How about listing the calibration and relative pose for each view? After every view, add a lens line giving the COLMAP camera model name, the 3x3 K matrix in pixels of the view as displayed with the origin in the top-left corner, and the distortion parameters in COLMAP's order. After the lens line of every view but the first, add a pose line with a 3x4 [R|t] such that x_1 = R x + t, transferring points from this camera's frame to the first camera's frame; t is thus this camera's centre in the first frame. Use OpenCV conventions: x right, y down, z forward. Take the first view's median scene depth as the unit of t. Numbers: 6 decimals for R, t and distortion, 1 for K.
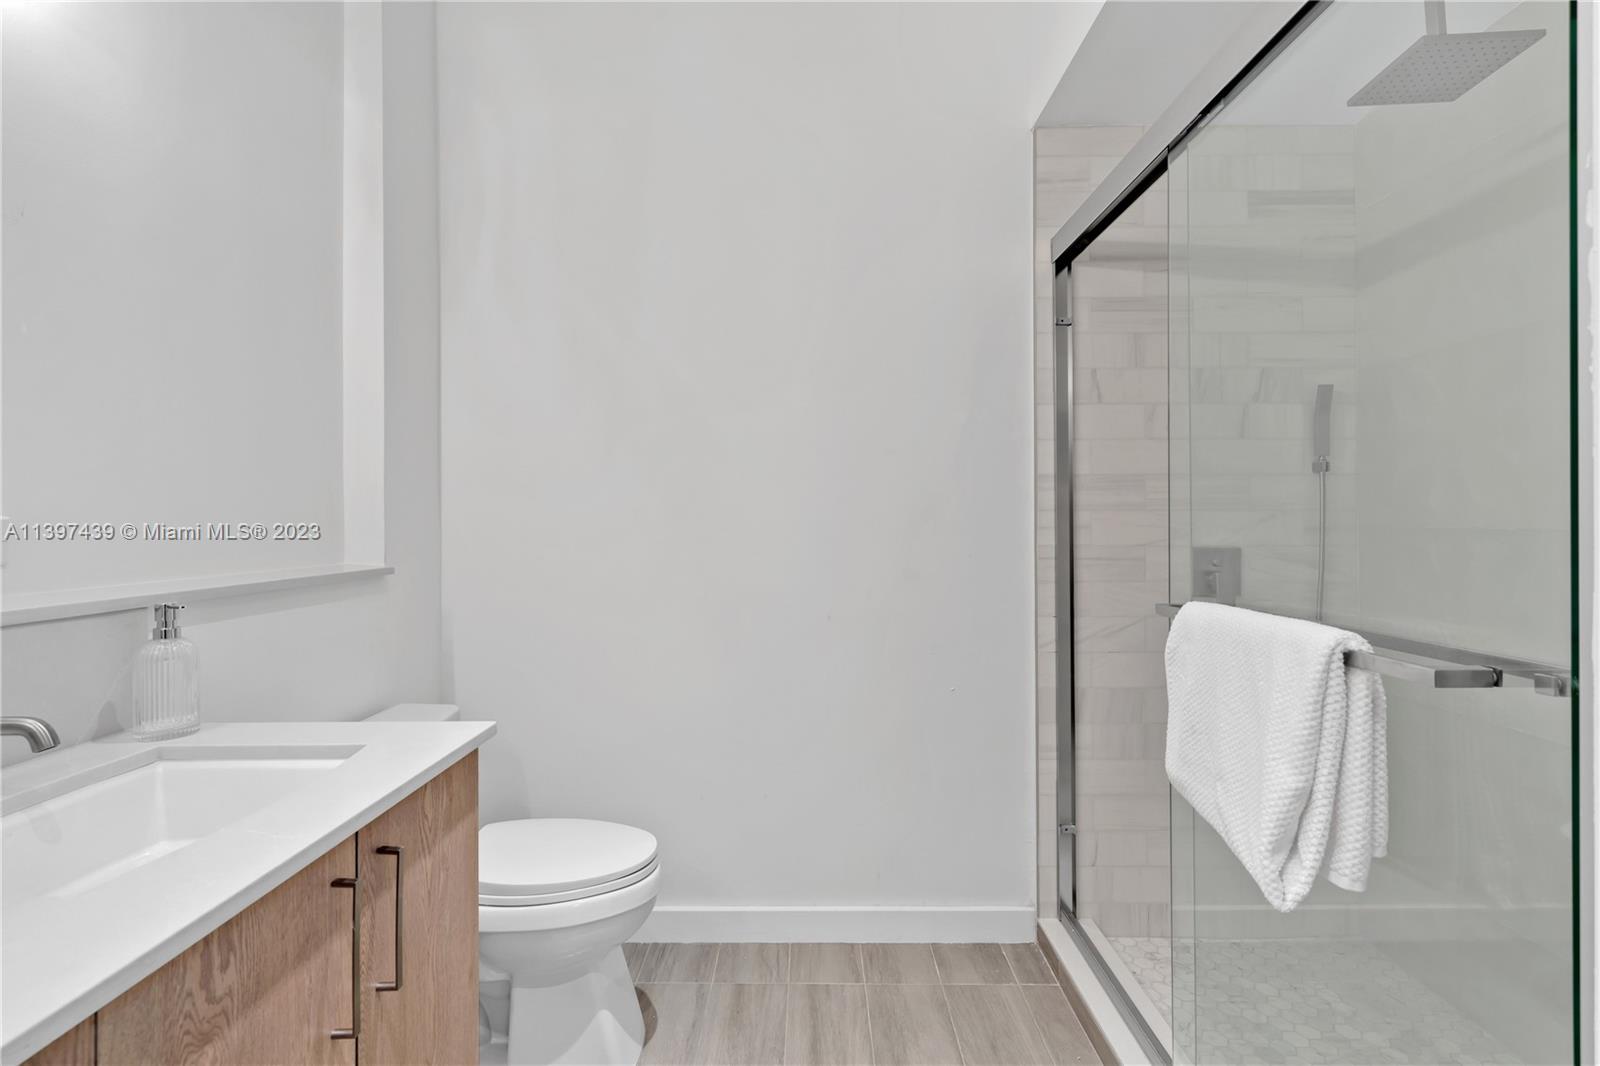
lens RADIAL K [[763.8, 0, 801.9], [0, 763.8, 526.8], [0, 0, 1]] dist [-0.000214, 0.000023]
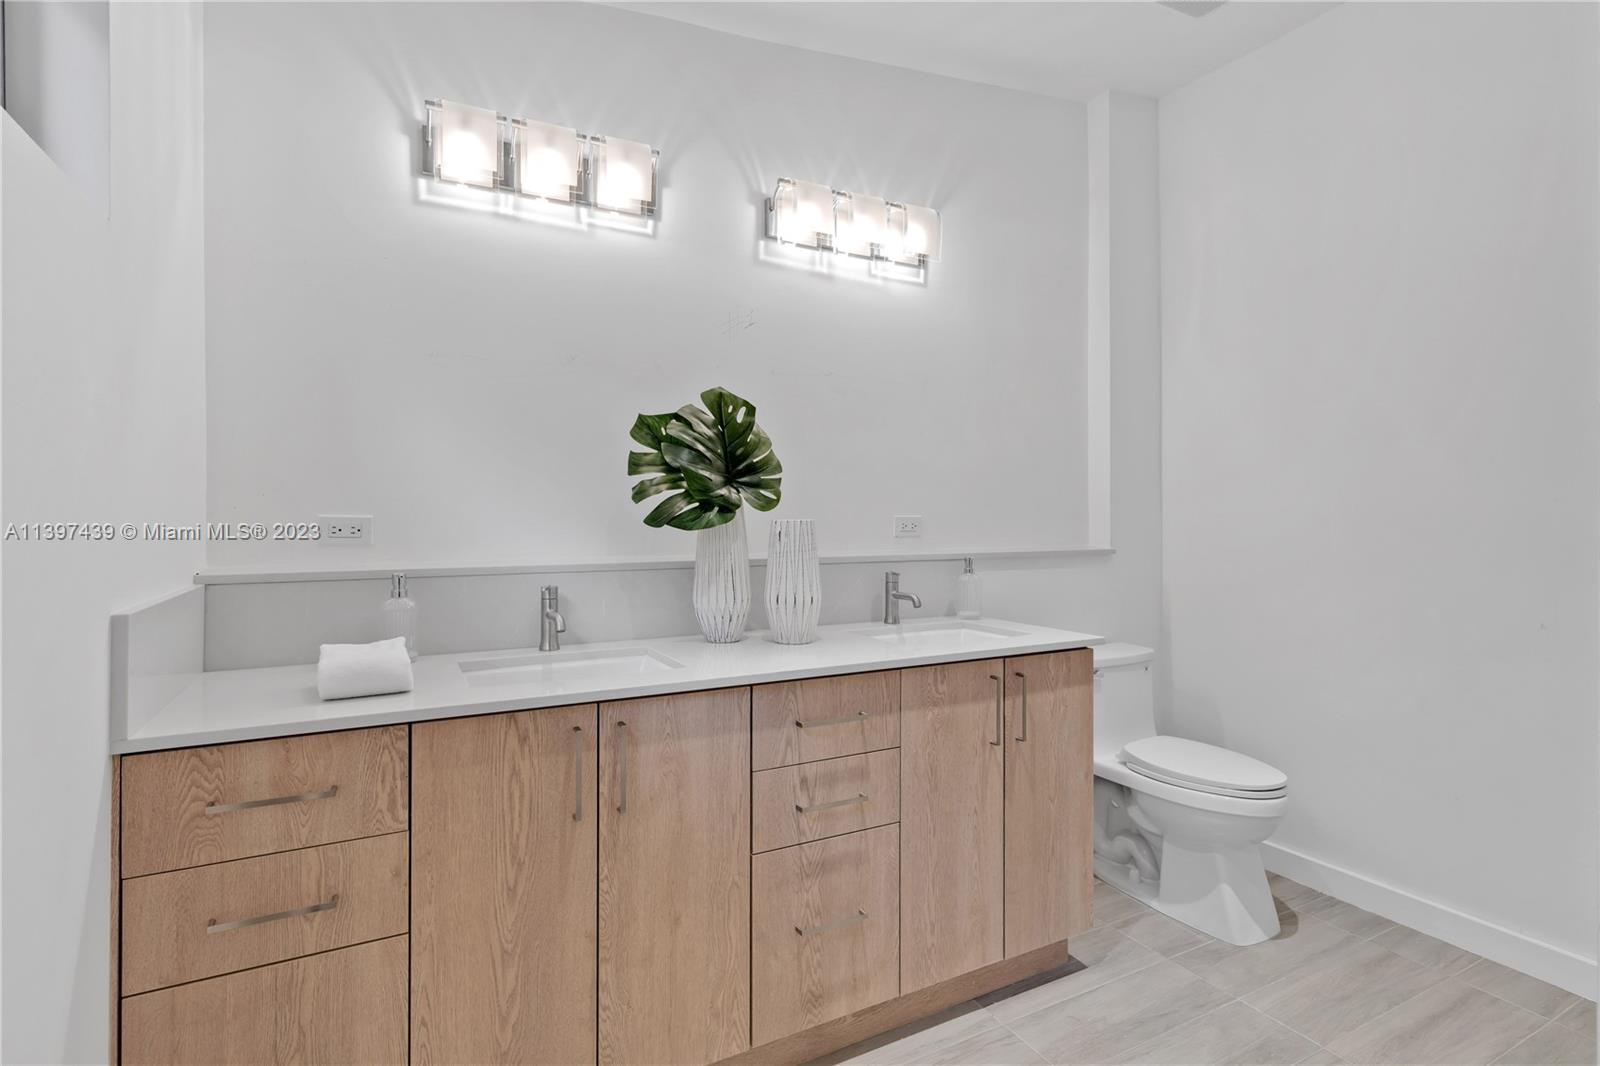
lens RADIAL K [[805.0, 0, 798.0], [0, 805.0, 510.1], [0, 0, 1]] dist [-0.001811, -0.000305]
pose [[0.482469, -0.002014, -0.875911, 0.925849], [-0.007921, 0.999946, -0.006662, -0.014444], [0.875877, 0.010152, 0.482427, -0.520150]]
